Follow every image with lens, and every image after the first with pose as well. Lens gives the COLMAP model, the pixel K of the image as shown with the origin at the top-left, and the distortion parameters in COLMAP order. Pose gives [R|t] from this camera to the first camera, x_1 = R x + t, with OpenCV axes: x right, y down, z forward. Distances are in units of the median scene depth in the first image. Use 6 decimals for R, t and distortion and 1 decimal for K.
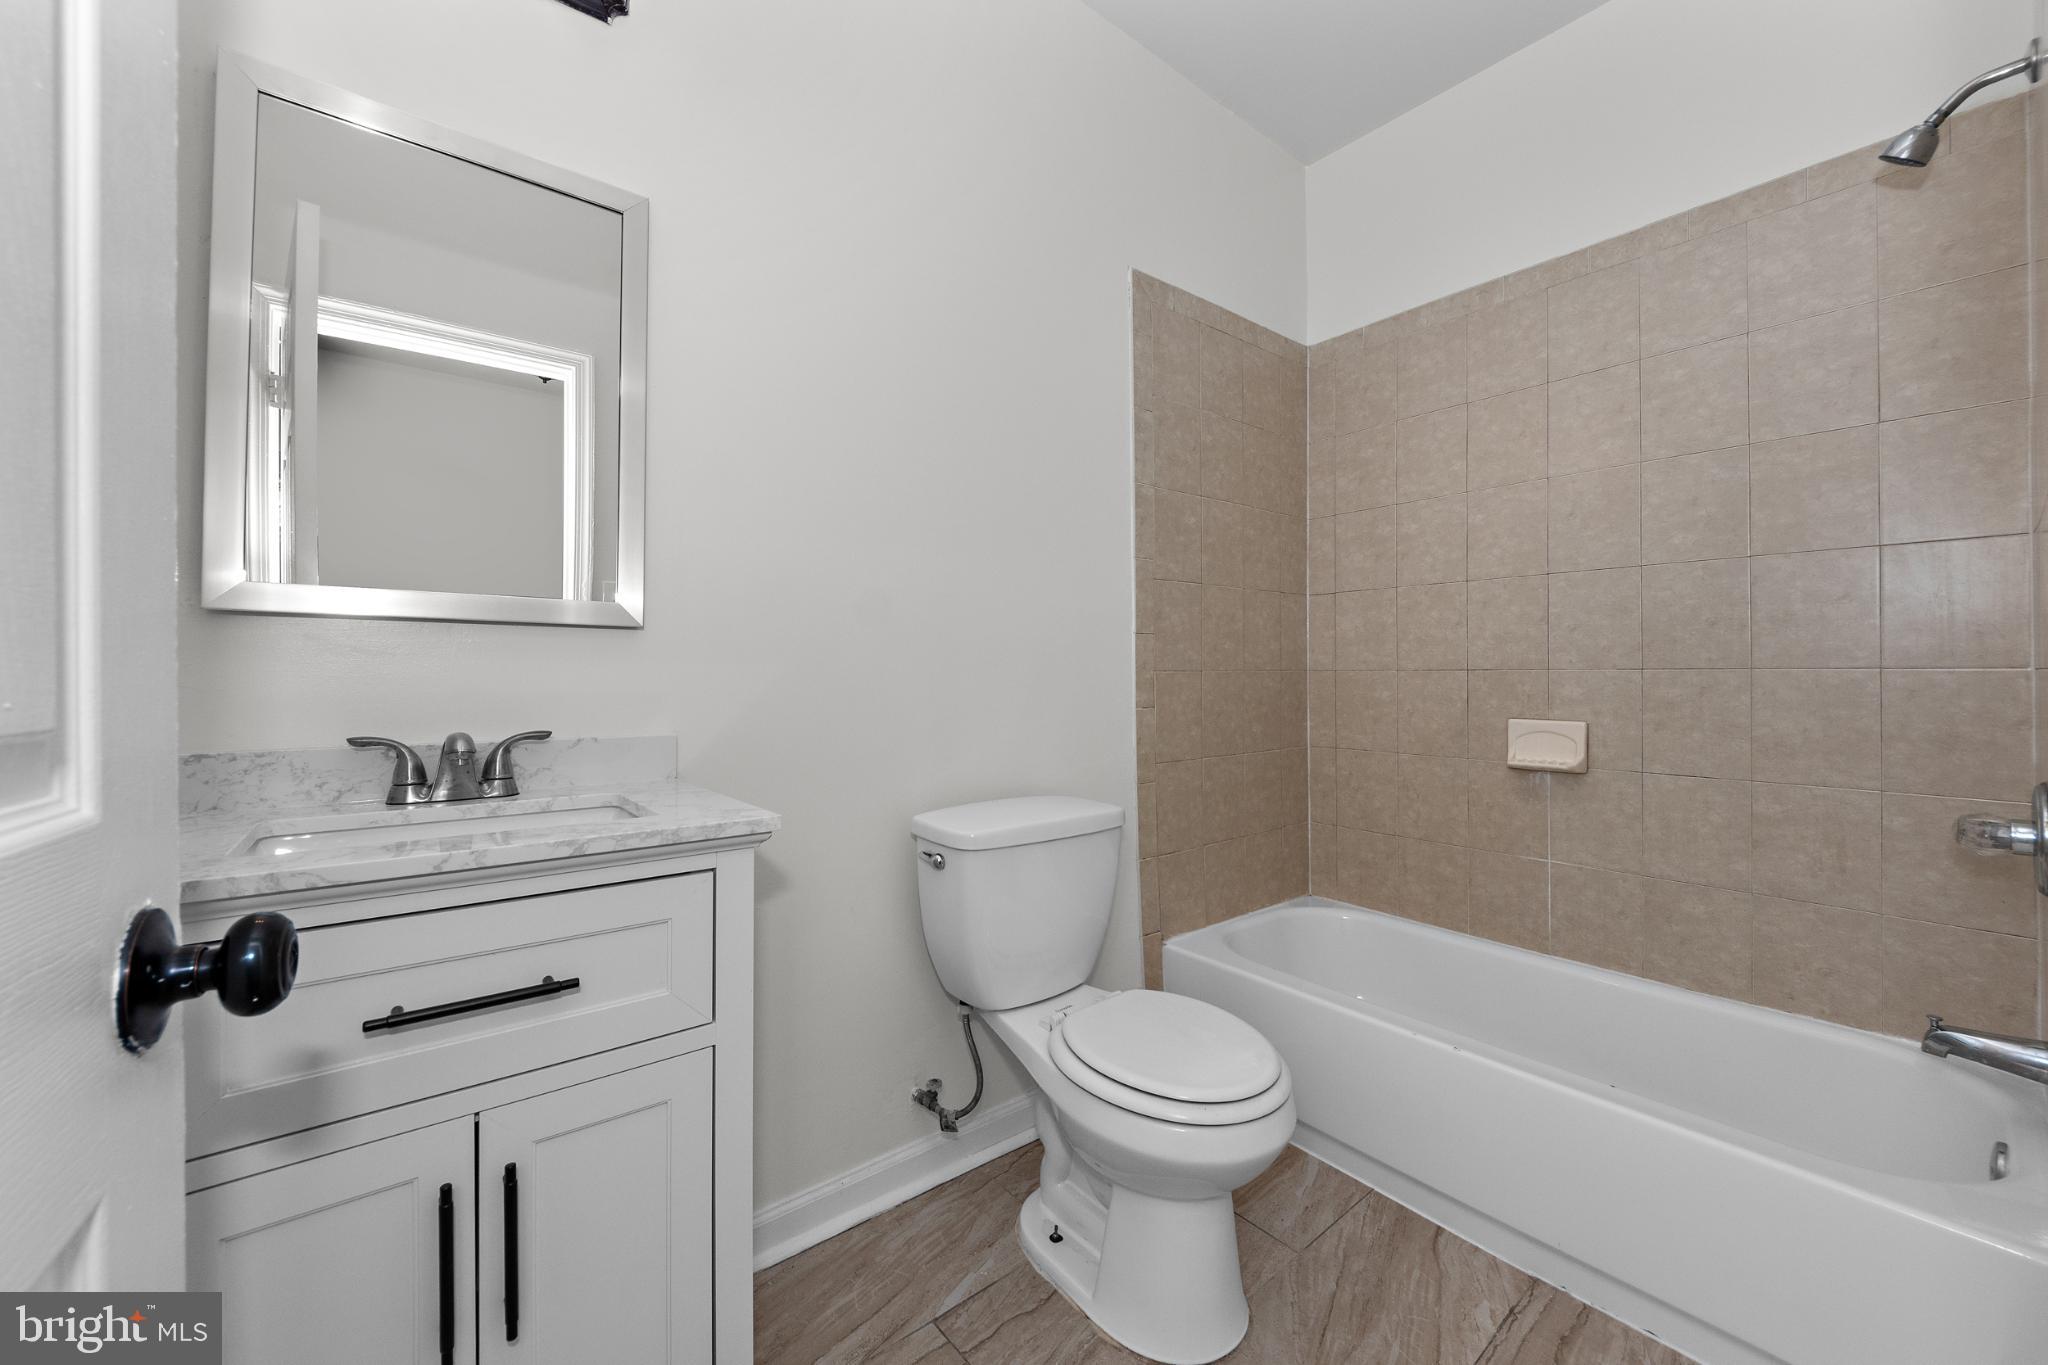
lens RADIAL K [[769.5, 0, 1030.1], [0, 769.5, 675.6], [0, 0, 1]] dist [-0.014602, -0.000124]
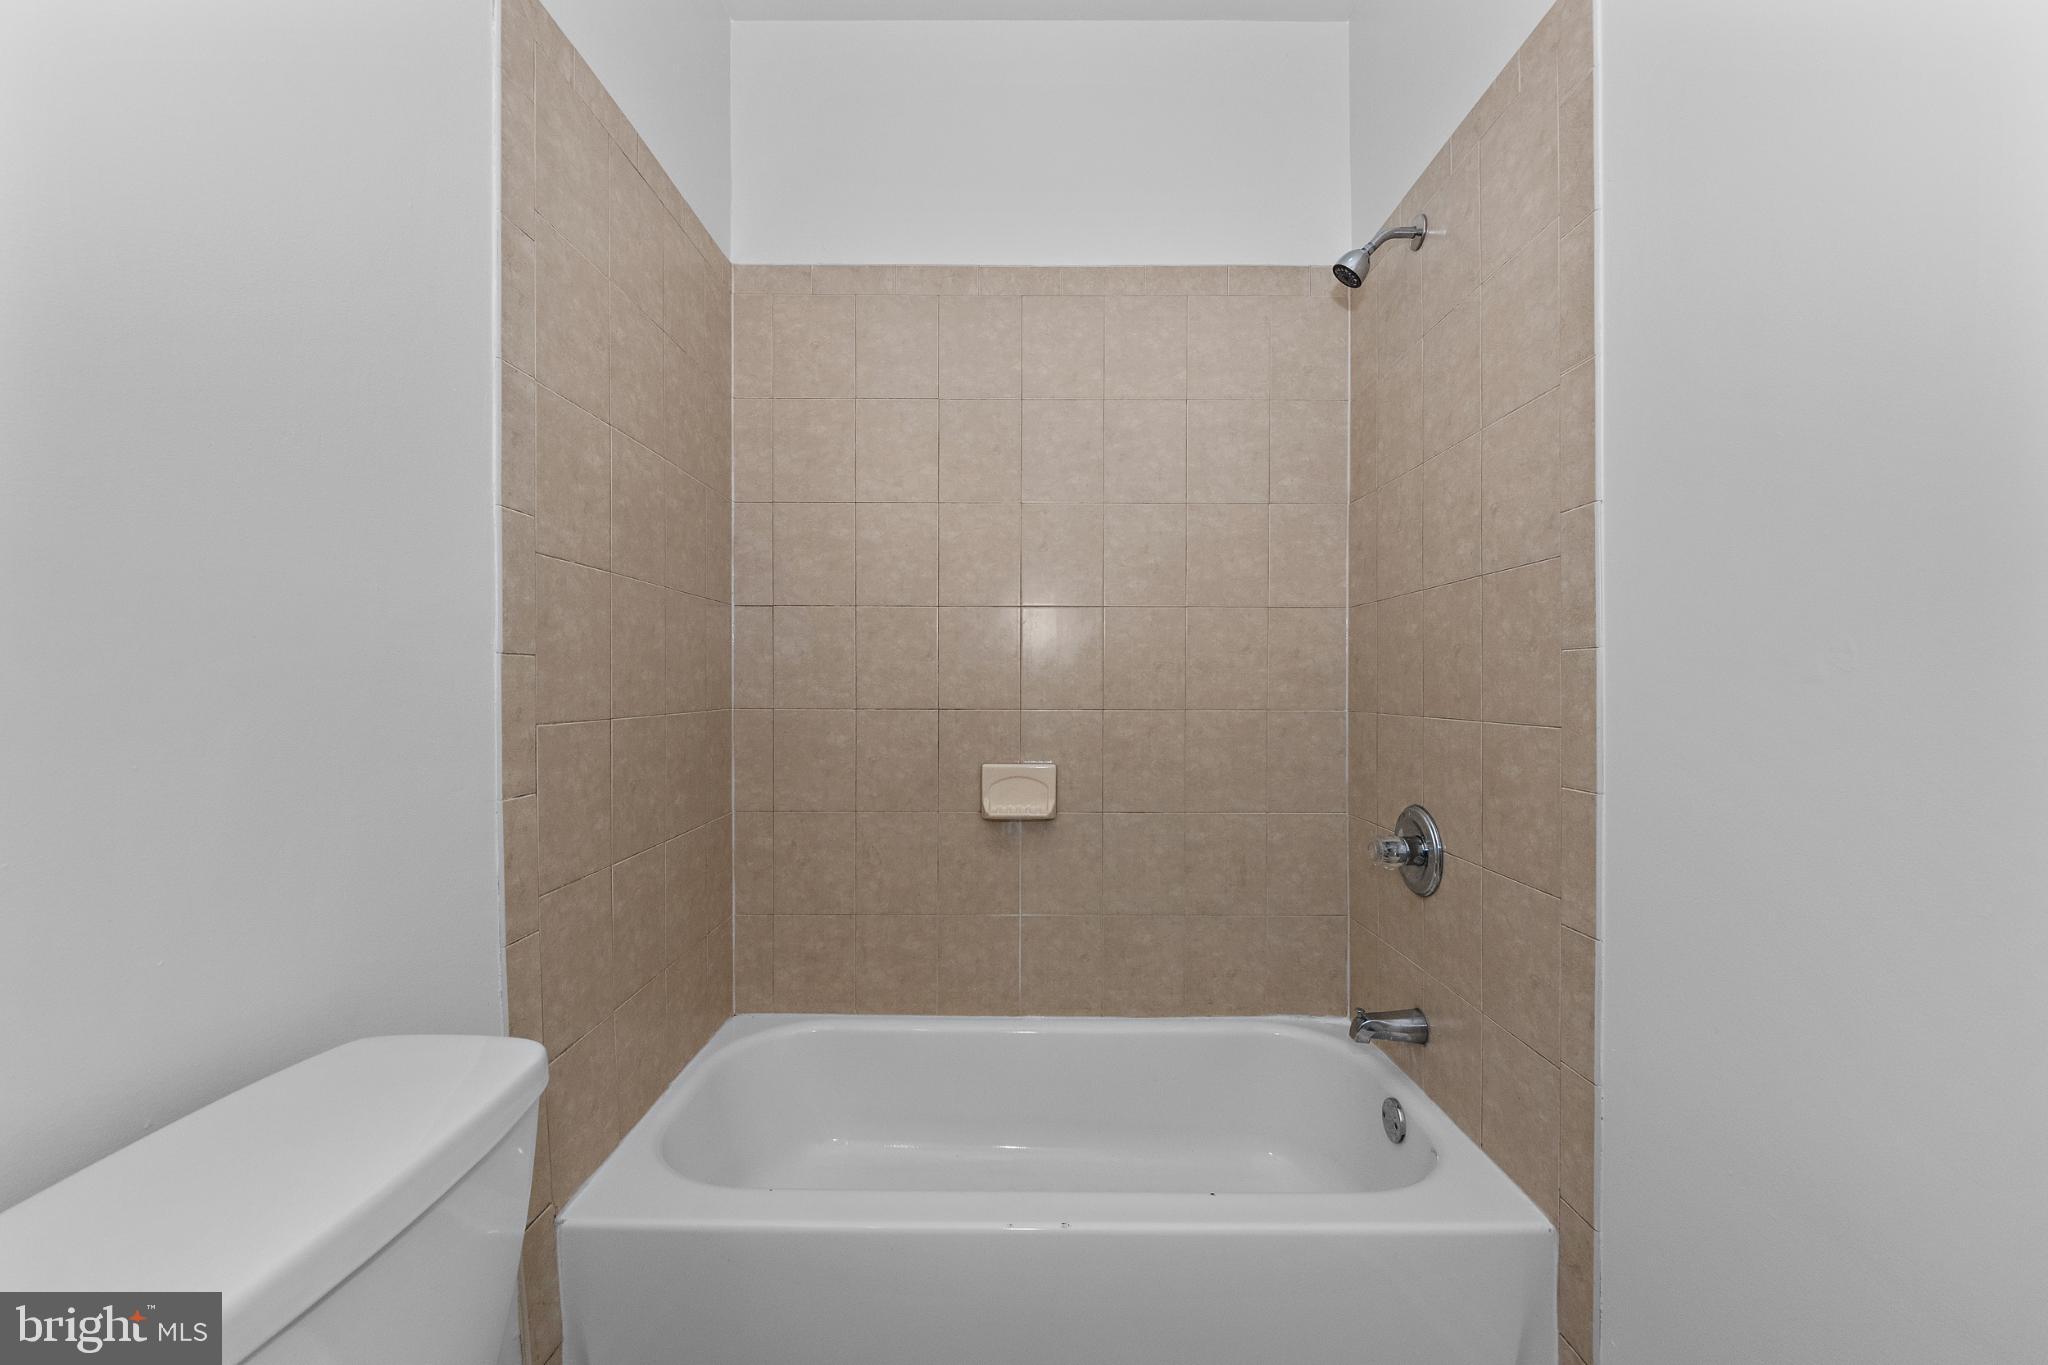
lens RADIAL K [[769.8, 0, 1025.0], [0, 769.8, 690.4], [0, 0, 1]] dist [0.027166, -0.031943]
pose [[0.623100, -0.000248, 0.782142, -0.048952], [-0.001440, 0.999998, 0.001464, -0.031067], [-0.782141, -0.002038, 0.623098, 0.398638]]
